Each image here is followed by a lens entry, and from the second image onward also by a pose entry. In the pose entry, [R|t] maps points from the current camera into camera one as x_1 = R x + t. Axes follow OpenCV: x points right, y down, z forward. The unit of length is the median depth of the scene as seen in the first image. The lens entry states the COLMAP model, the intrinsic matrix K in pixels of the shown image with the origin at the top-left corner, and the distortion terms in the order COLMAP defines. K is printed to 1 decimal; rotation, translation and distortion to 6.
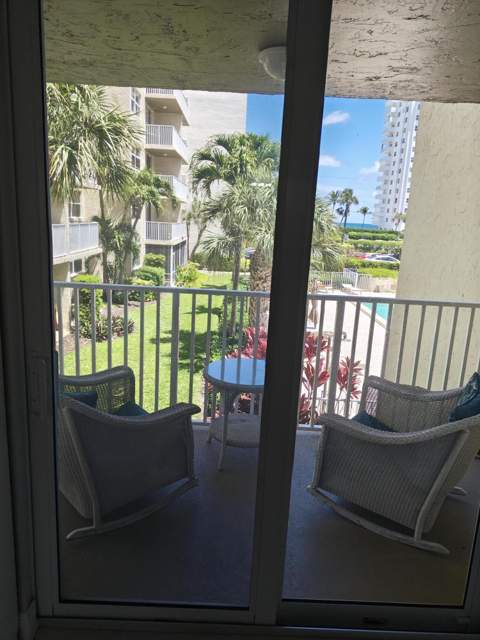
lens RADIAL K [[470.1, 0, 240.0], [0, 470.1, 320.0], [0, 0, 1]] dist [0.071553, -0.108119]
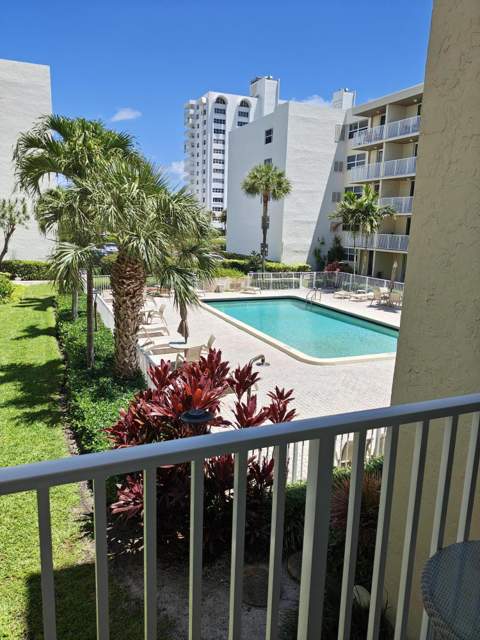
lens RADIAL K [[470.1, 0, 240.0], [0, 470.1, 320.0], [0, 0, 1]] dist [0.071553, -0.108119]
pose [[0.924757, -0.097542, 0.367845, -0.035591], [0.096810, 0.995092, 0.020490, -0.017077], [-0.368039, 0.016663, 0.929661, 0.068919]]
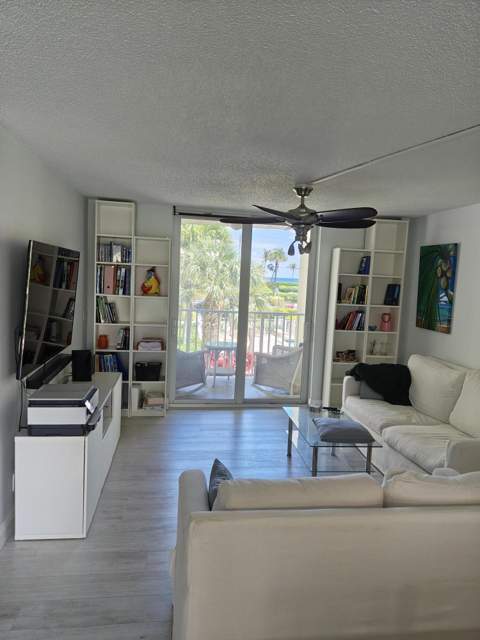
lens RADIAL K [[470.1, 0, 240.0], [0, 470.1, 320.0], [0, 0, 1]] dist [0.071553, -0.108119]
pose [[0.990625, -0.015126, 0.135772, -0.020953], [0.030340, 0.993391, -0.110698, 0.024923], [-0.133201, 0.113779, 0.984536, -0.125500]]
